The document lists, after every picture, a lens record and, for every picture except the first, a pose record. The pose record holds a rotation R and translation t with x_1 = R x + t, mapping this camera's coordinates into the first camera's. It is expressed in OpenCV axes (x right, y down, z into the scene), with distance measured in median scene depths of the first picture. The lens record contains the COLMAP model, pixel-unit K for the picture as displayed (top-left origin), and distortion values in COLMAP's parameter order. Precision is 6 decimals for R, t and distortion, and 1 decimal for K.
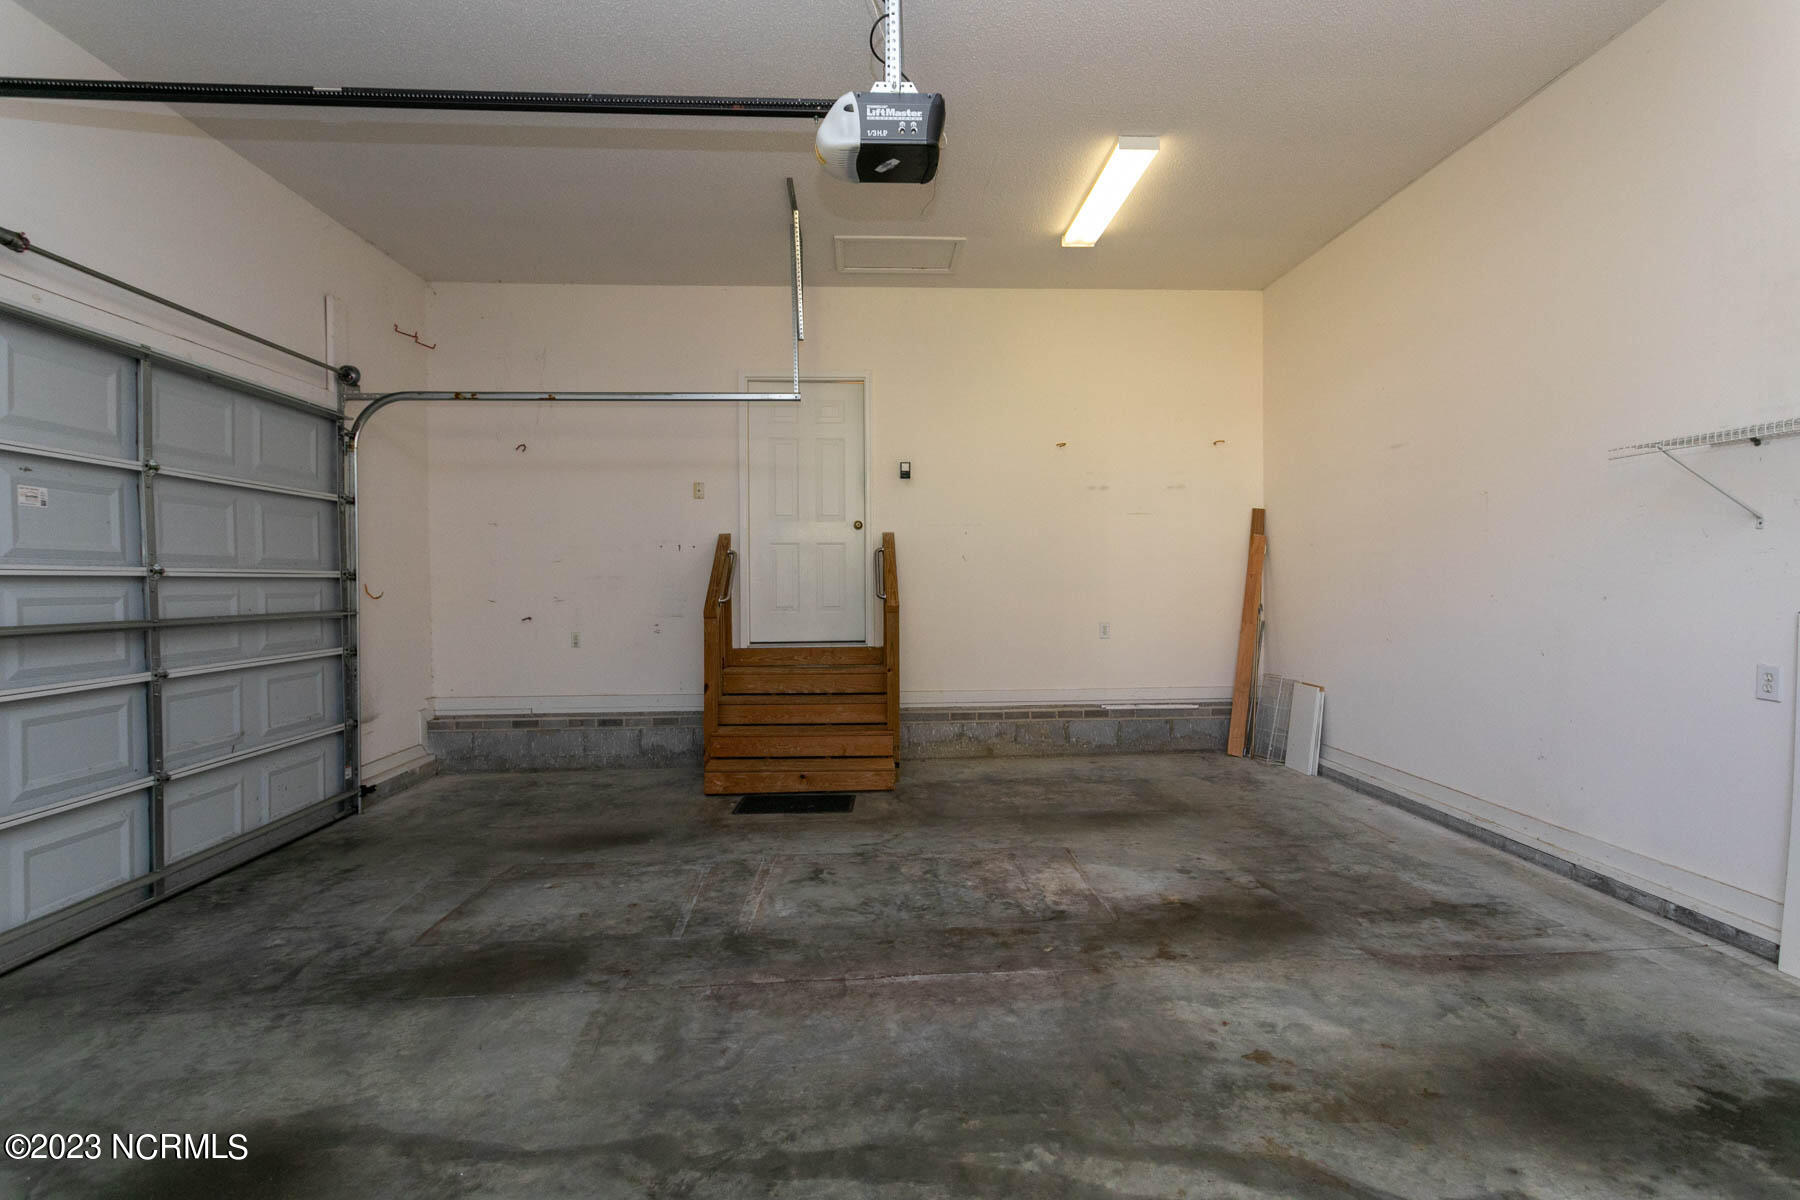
lens RADIAL K [[863.6, 0, 903.1], [0, 863.6, 595.8], [0, 0, 1]] dist [0.003853, 0.001129]
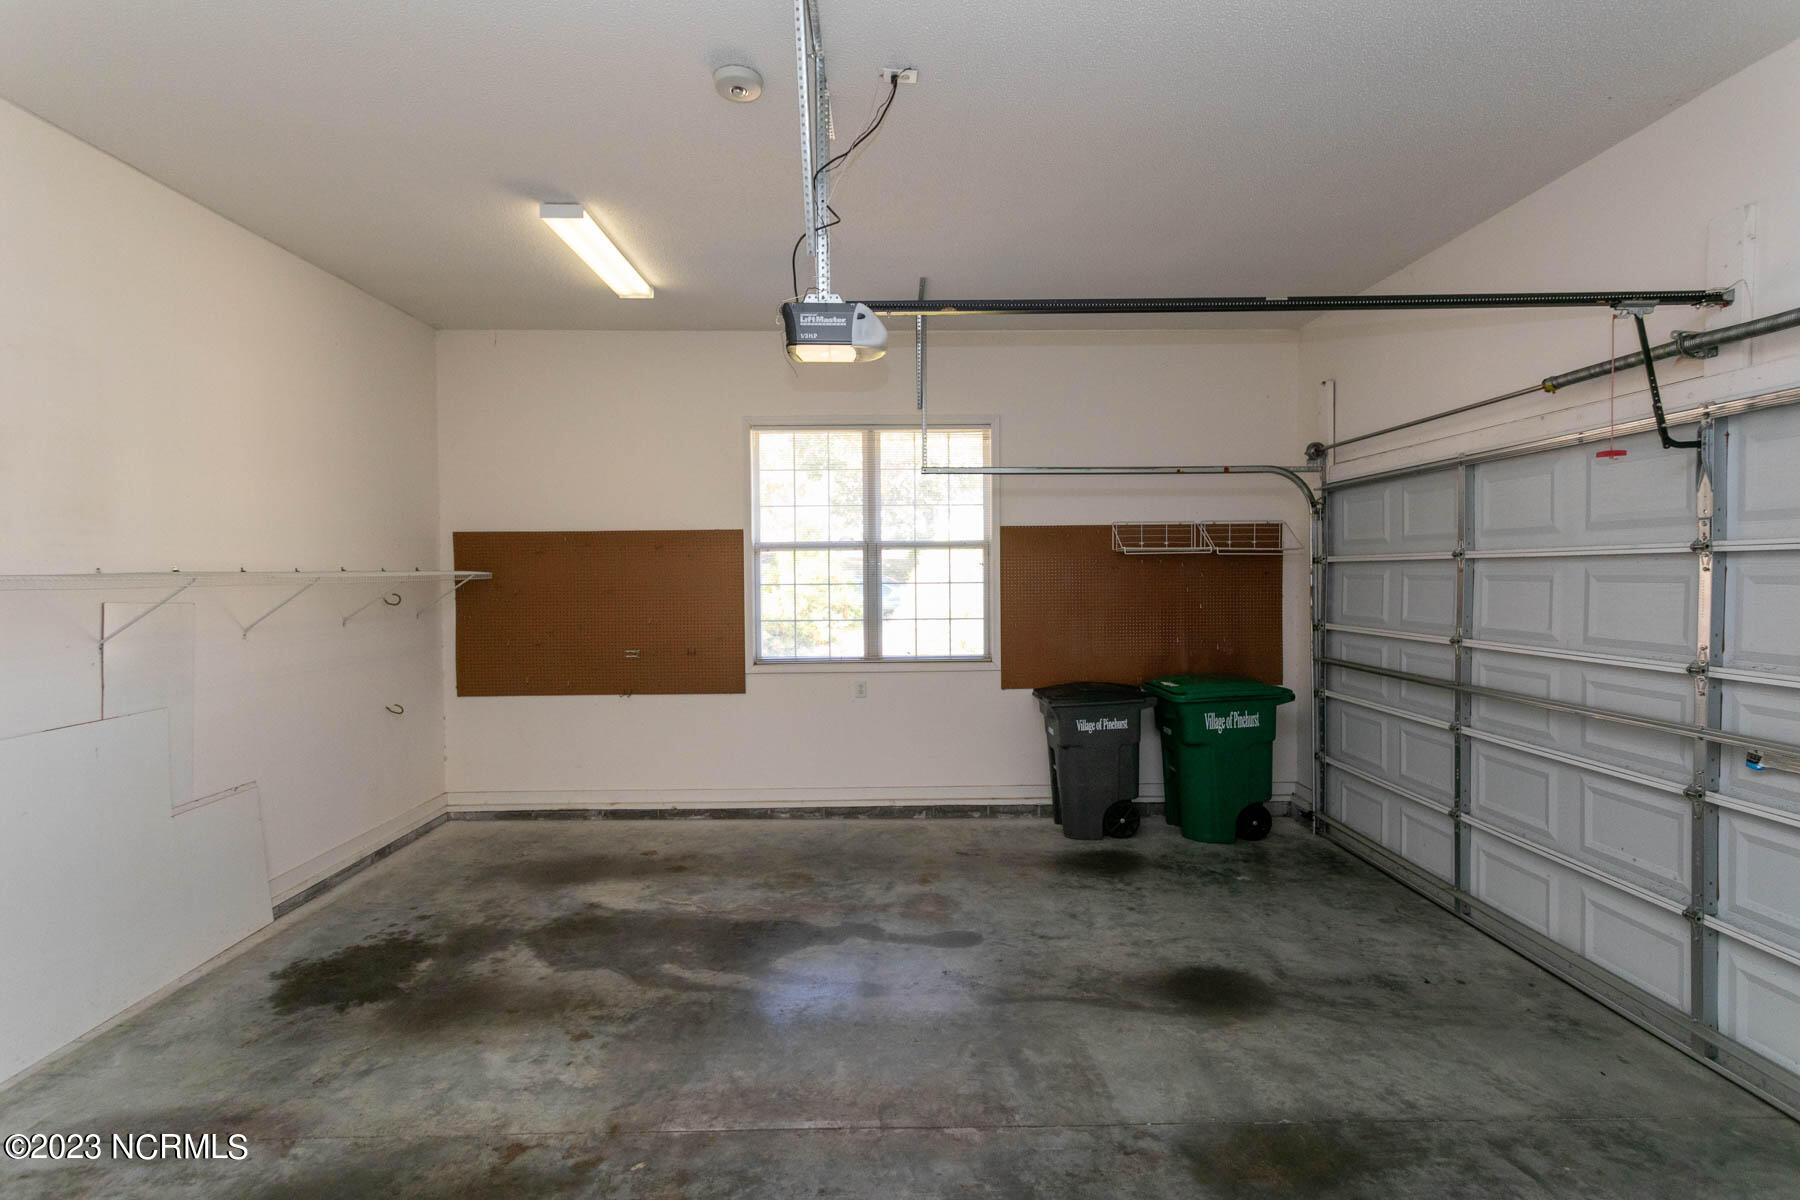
lens RADIAL K [[863.6, 0, 903.1], [0, 863.6, 595.8], [0, 0, 1]] dist [0.003853, 0.001129]
pose [[-0.999293, 0.017840, 0.033096, -0.144032], [0.019220, 0.998938, 0.041863, -0.197173], [-0.032314, 0.042470, -0.998575, 2.068063]]
